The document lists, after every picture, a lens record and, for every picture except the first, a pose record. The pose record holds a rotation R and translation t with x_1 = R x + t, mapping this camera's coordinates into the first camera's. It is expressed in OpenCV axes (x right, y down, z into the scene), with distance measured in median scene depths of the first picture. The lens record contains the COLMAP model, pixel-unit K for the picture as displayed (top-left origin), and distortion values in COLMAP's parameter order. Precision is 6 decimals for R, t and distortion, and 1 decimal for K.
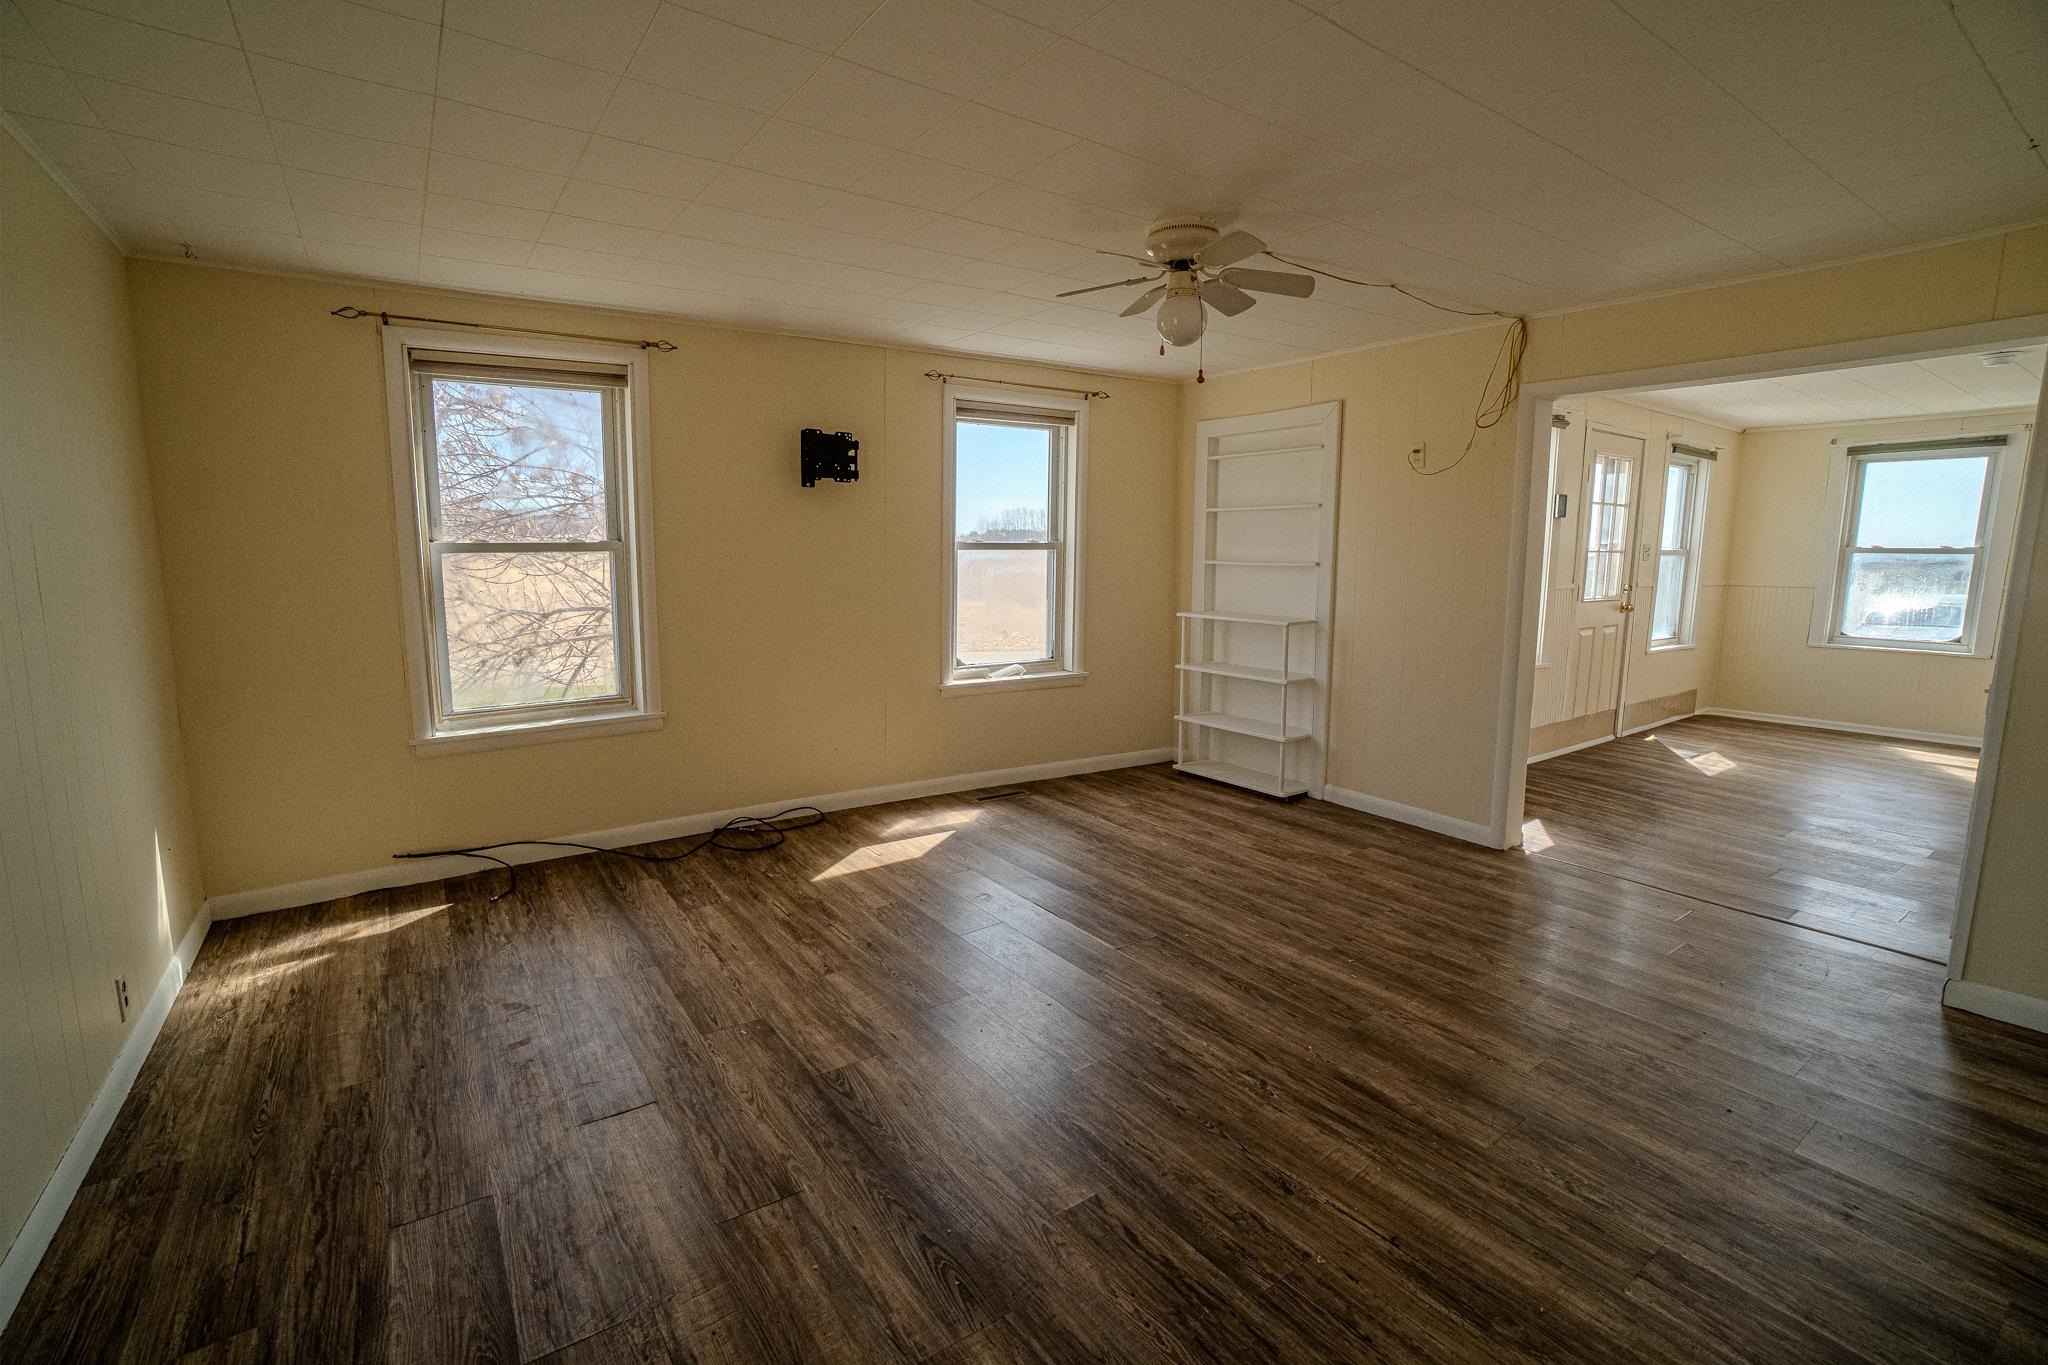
lens RADIAL K [[904.7, 0, 1007.5], [0, 904.7, 668.7], [0, 0, 1]] dist [-0.065319, 0.022210]
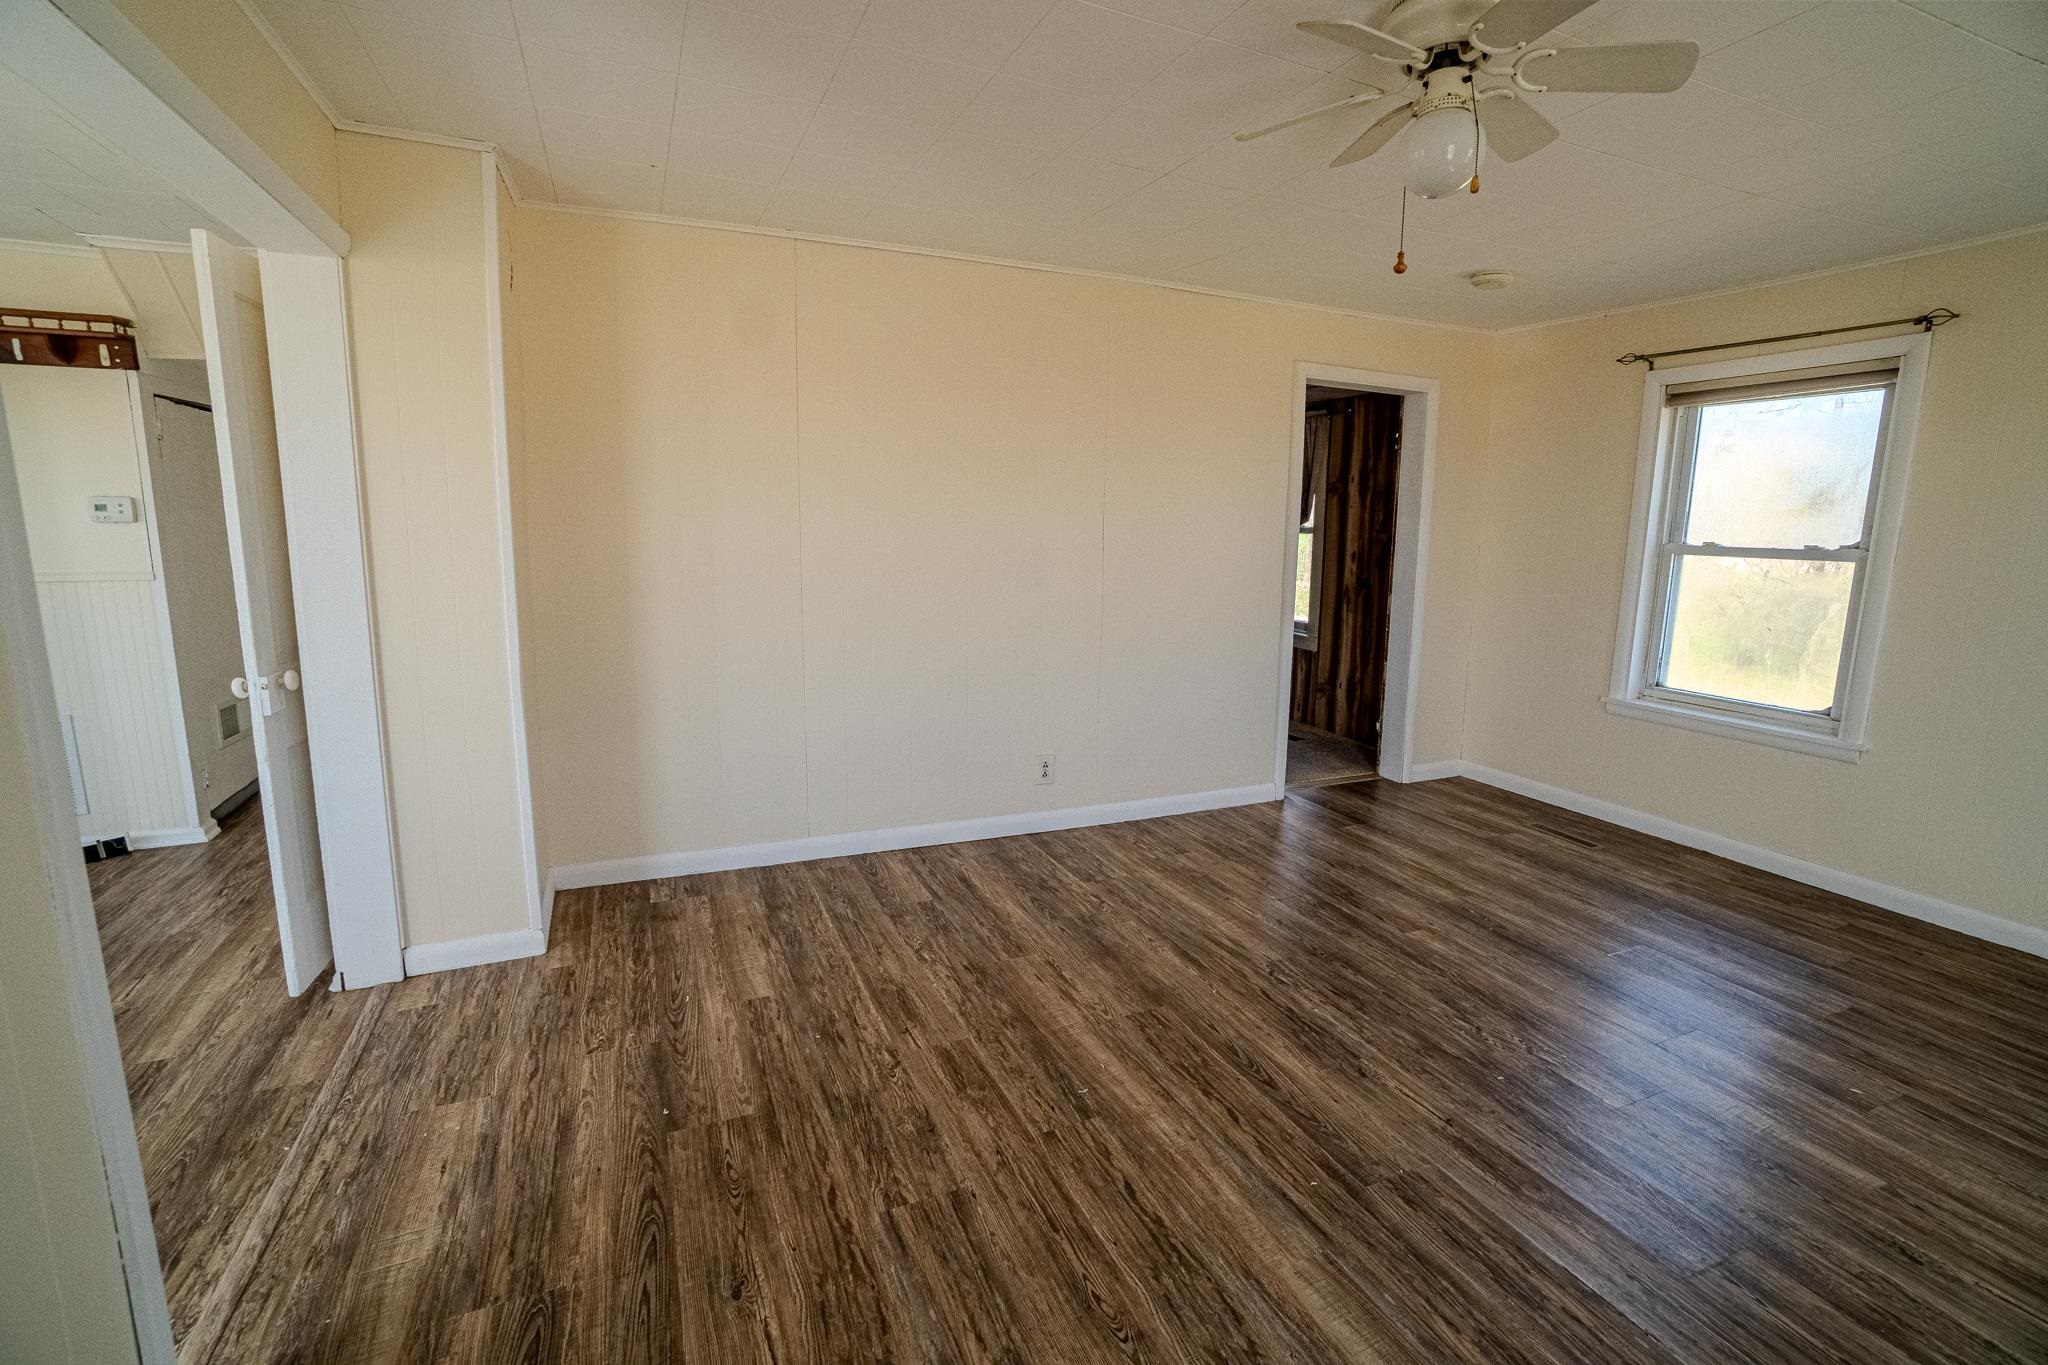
lens RADIAL K [[904.7, 0, 1007.5], [0, 904.7, 668.7], [0, 0, 1]] dist [-0.065319, 0.022210]
pose [[-0.978758, -0.048314, 0.199245, 0.381573], [0.013825, 0.954071, 0.299261, -0.259109], [-0.204553, 0.295659, -0.933137, 1.899441]]
